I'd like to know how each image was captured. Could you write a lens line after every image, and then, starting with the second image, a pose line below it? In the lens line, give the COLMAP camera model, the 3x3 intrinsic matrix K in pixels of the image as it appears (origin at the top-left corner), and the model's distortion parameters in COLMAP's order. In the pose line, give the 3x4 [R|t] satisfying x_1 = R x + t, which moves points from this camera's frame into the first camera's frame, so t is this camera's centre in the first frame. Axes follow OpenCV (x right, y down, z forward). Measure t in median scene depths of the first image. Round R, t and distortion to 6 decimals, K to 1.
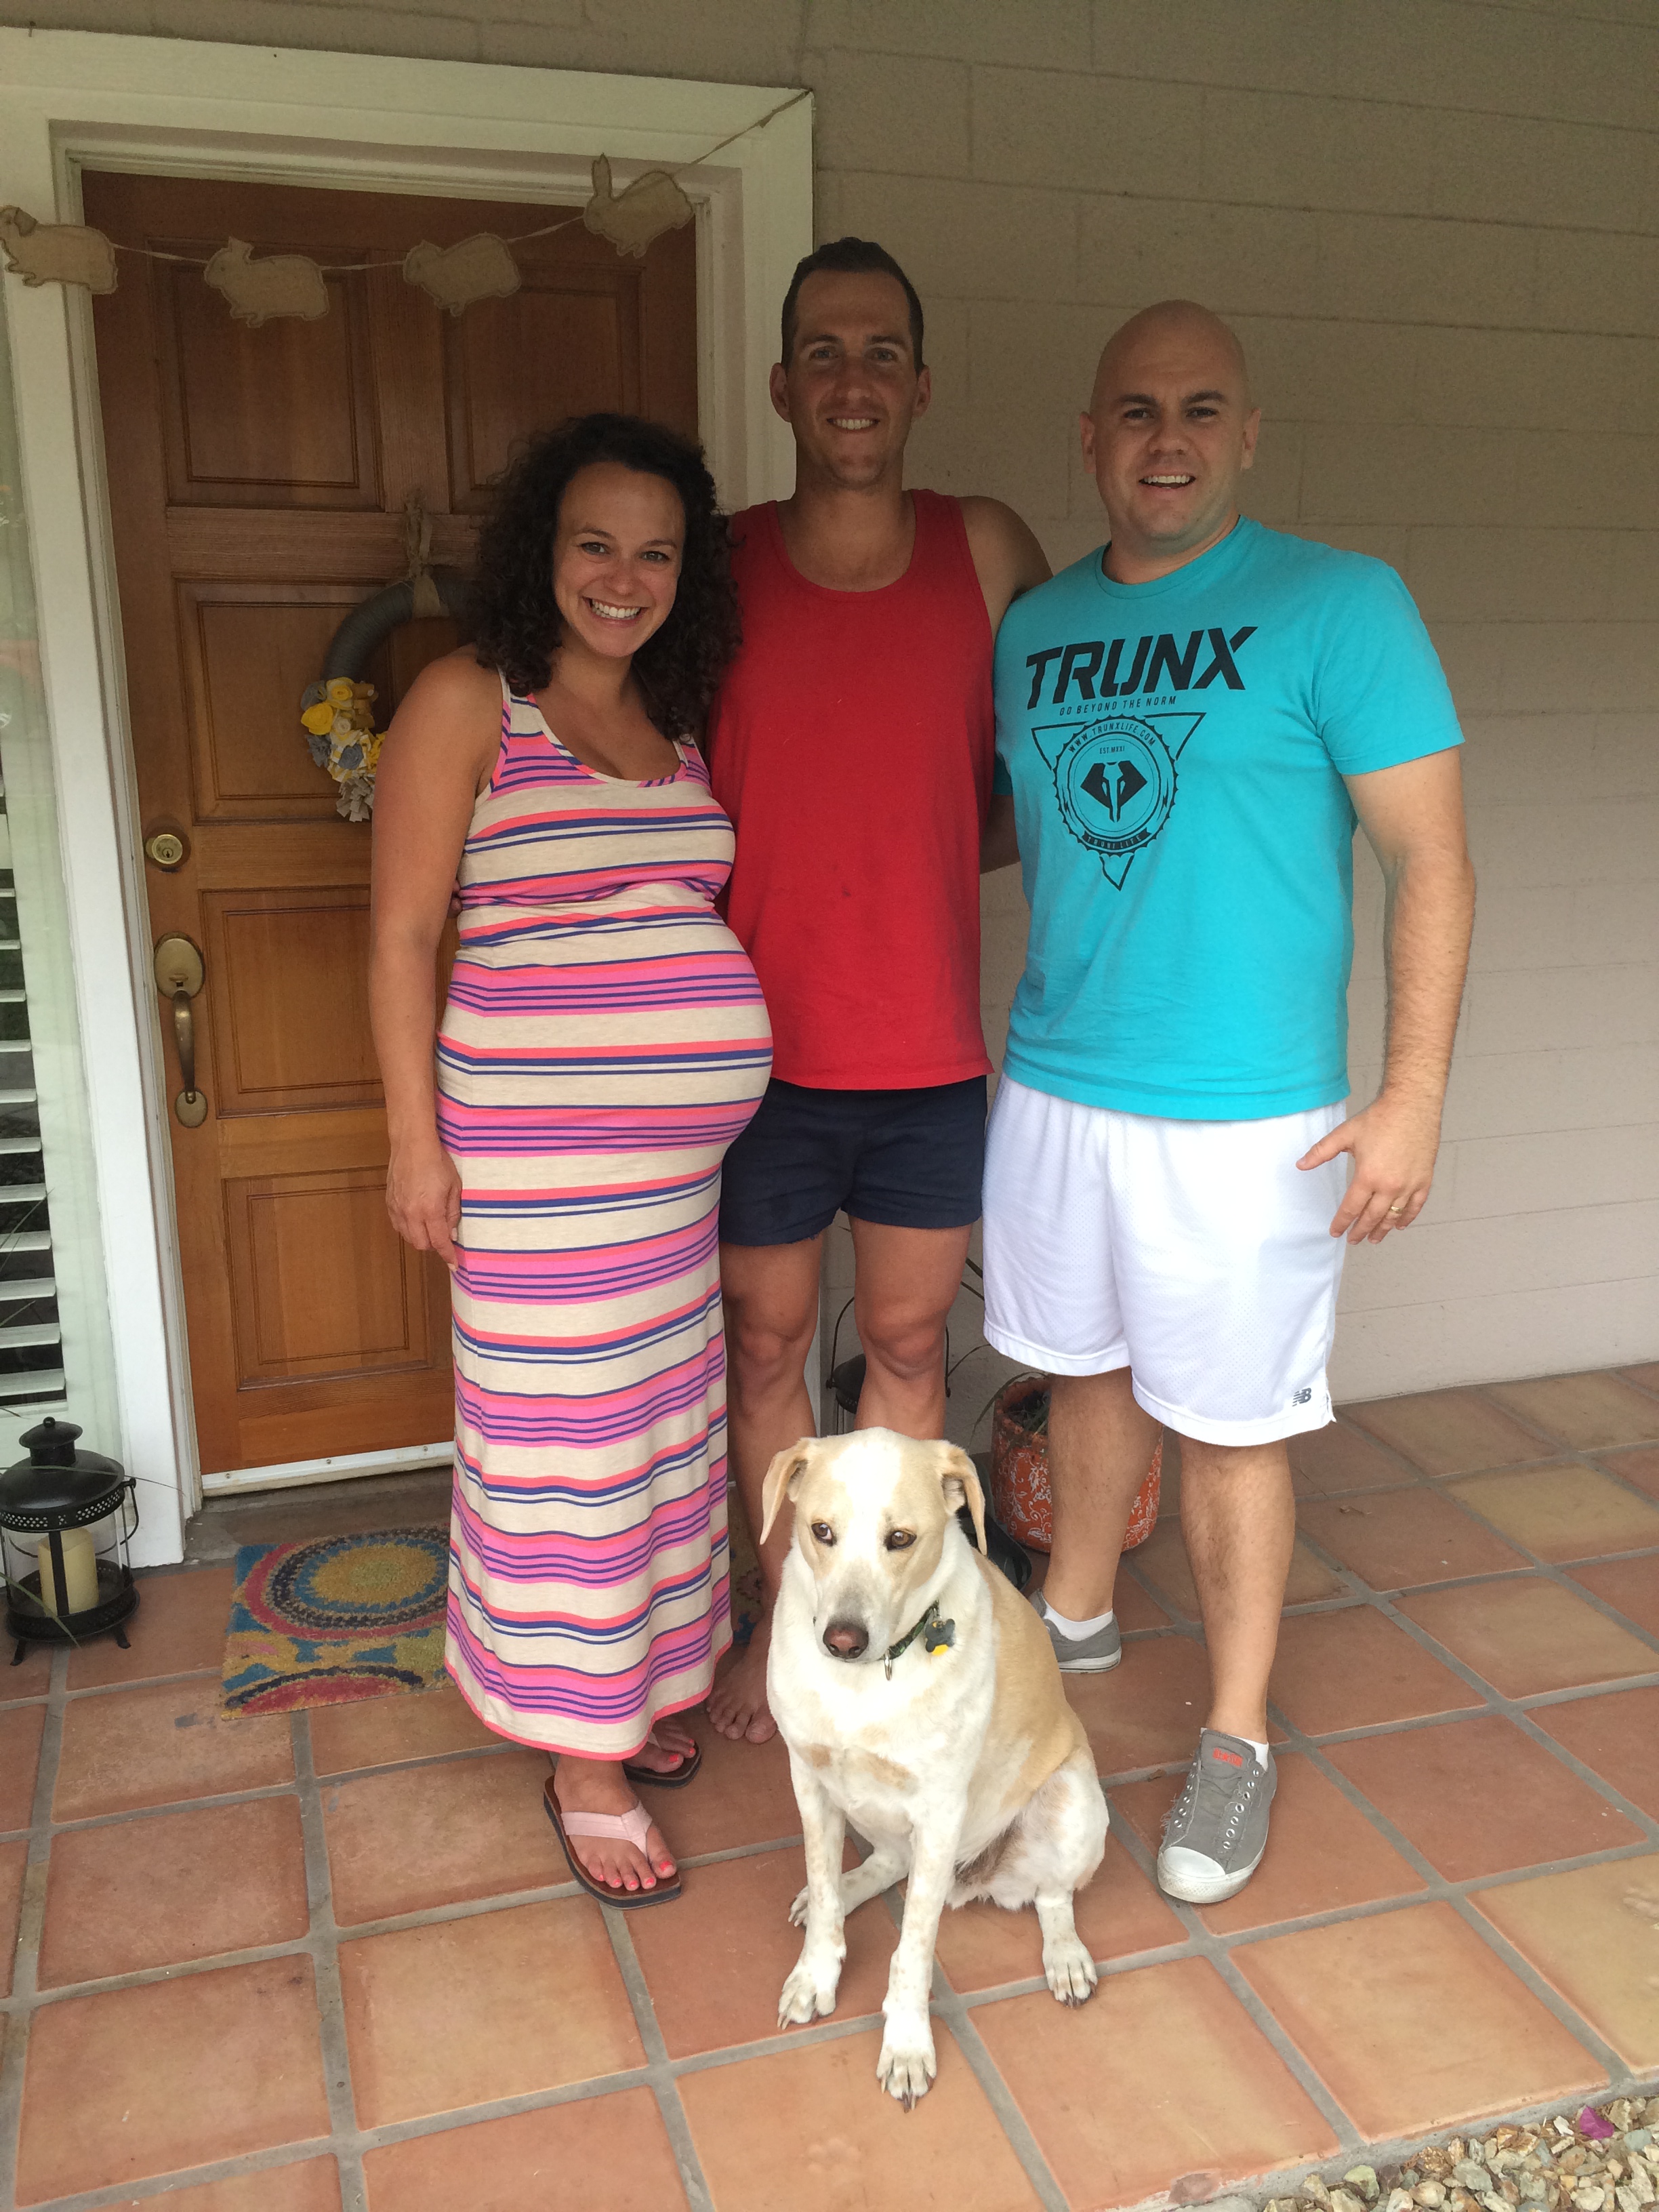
lens RADIAL K [[1892.9, 0, 838.6], [0, 1892.9, 1124.0], [0, 0, 1]] dist [0.073756, -0.114555]
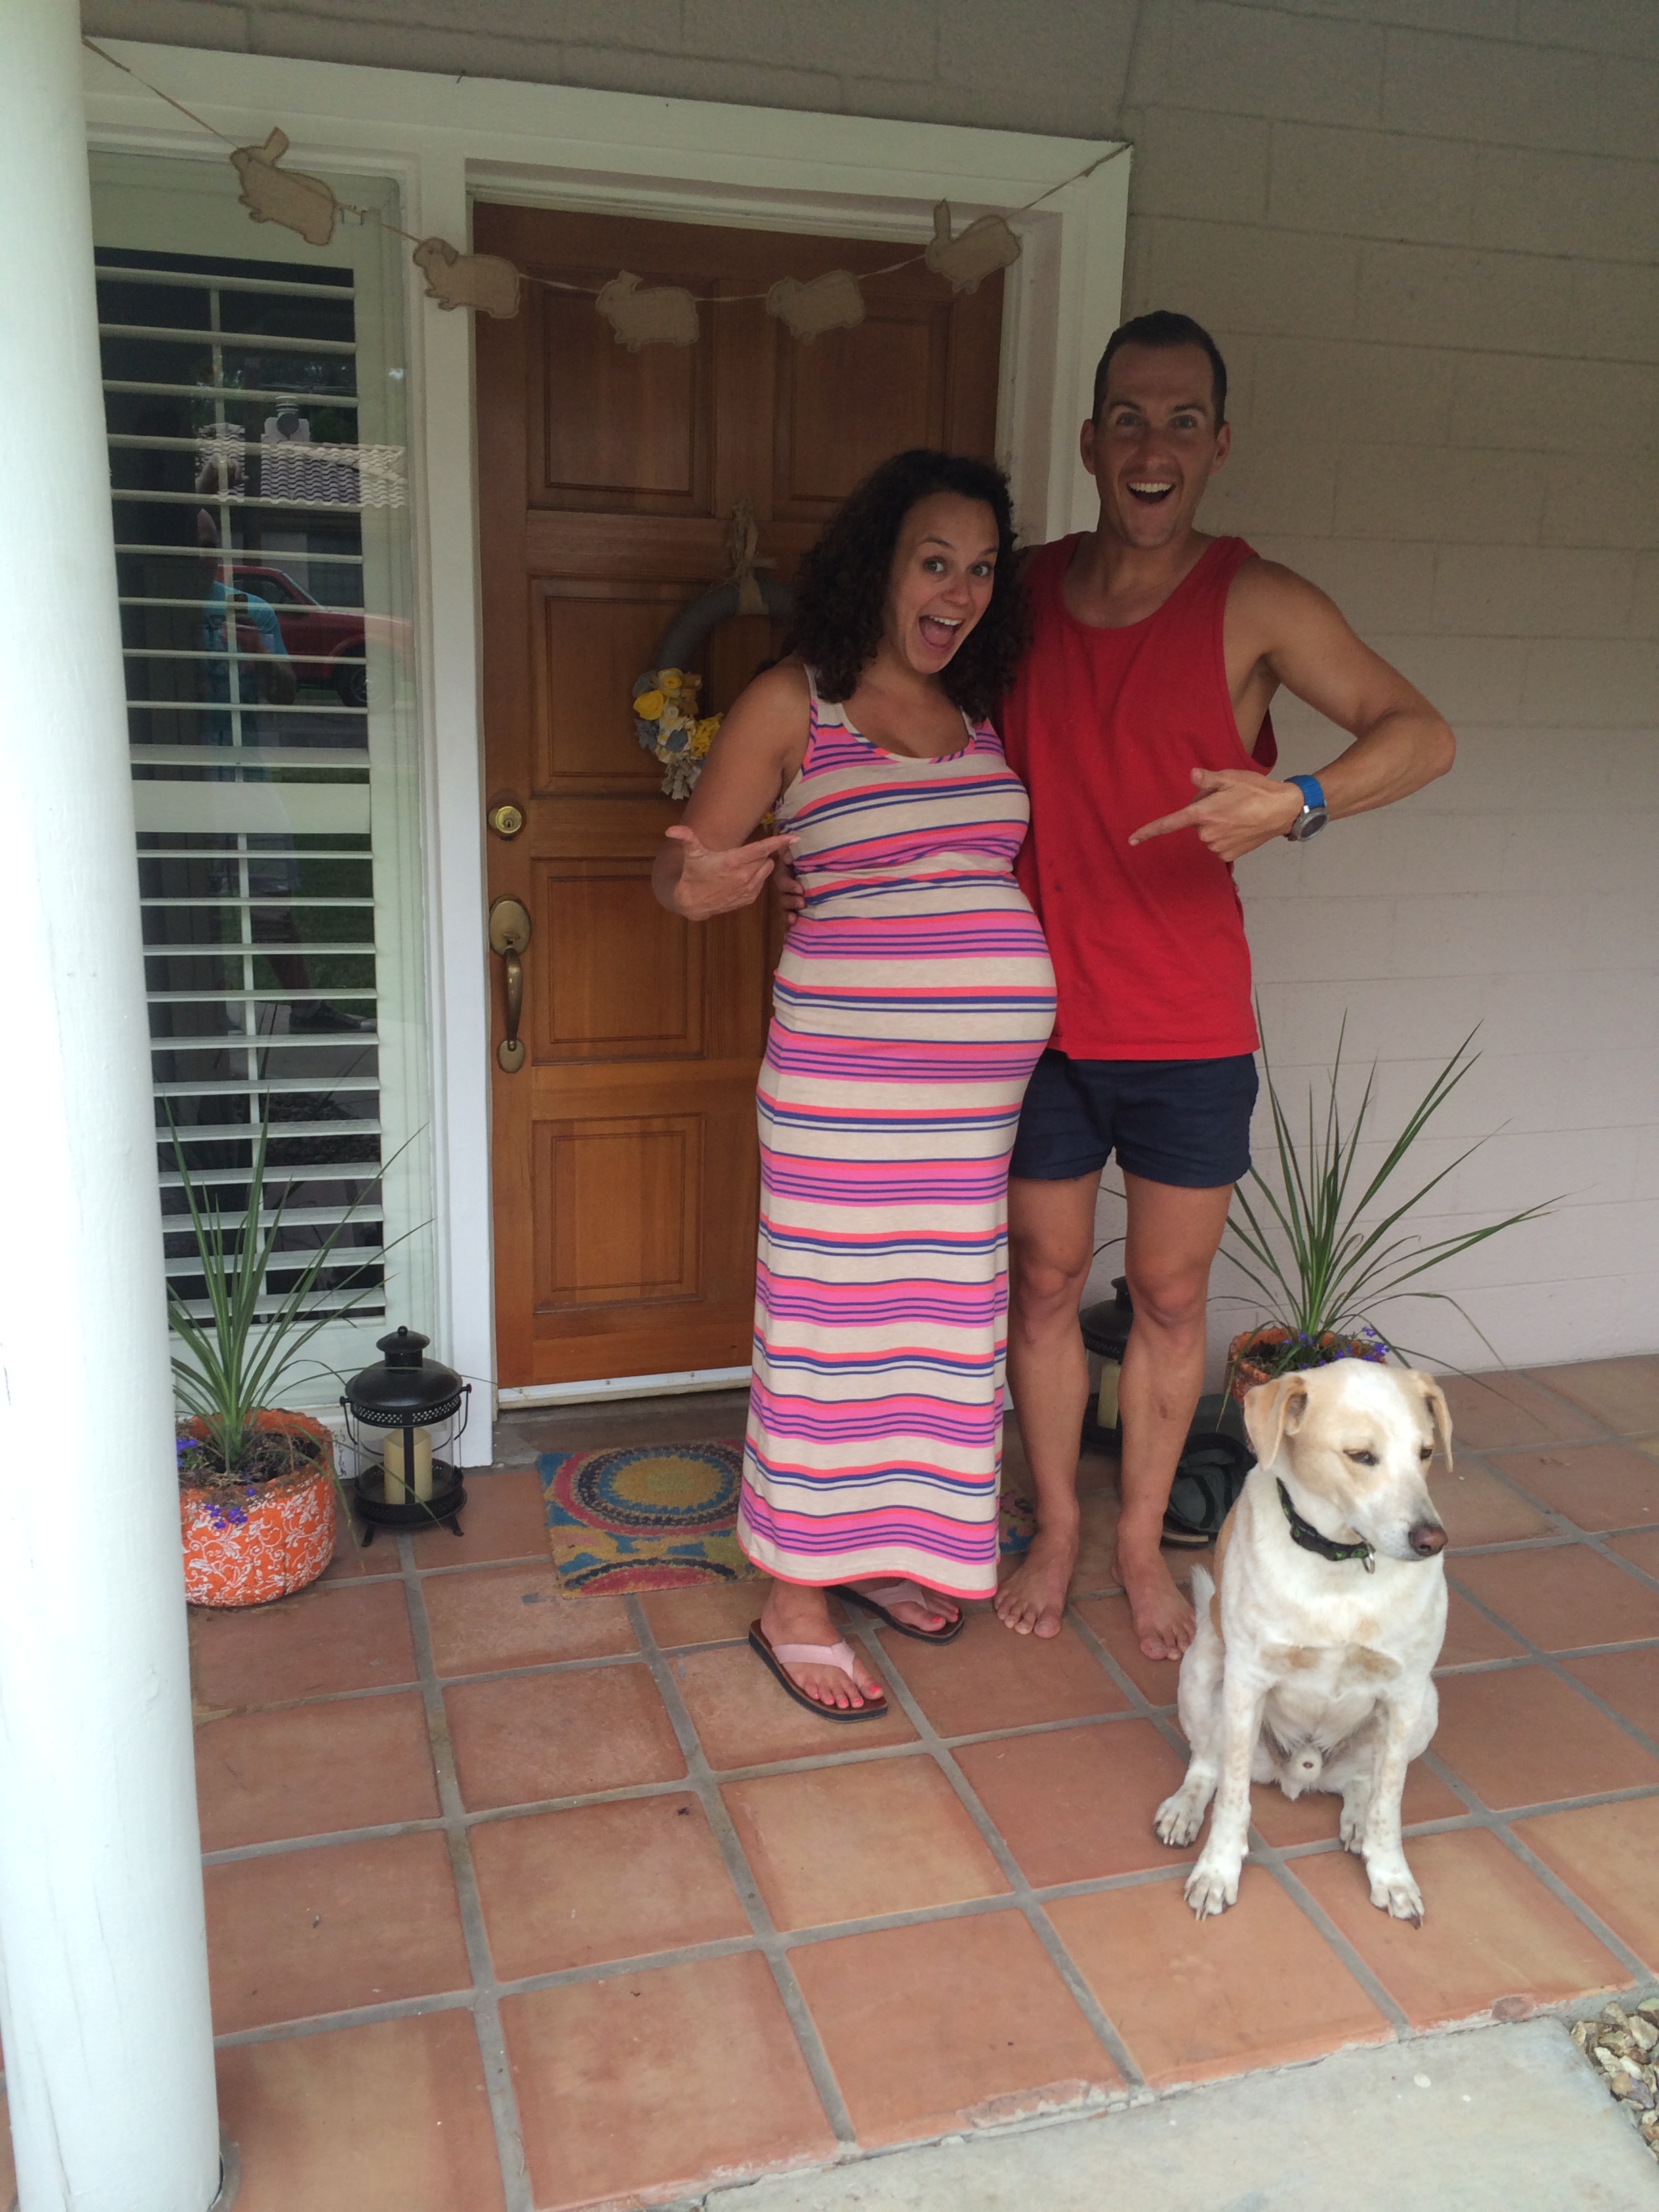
lens RADIAL K [[1892.9, 0, 818.1], [0, 1892.9, 1127.7], [0, 0, 1]] dist [0.073756, -0.114555]
pose [[0.999323, 0.031789, -0.018530, -0.156947], [-0.031648, 0.999468, 0.007866, 0.021617], [0.018770, -0.007275, 0.999797, -0.106379]]
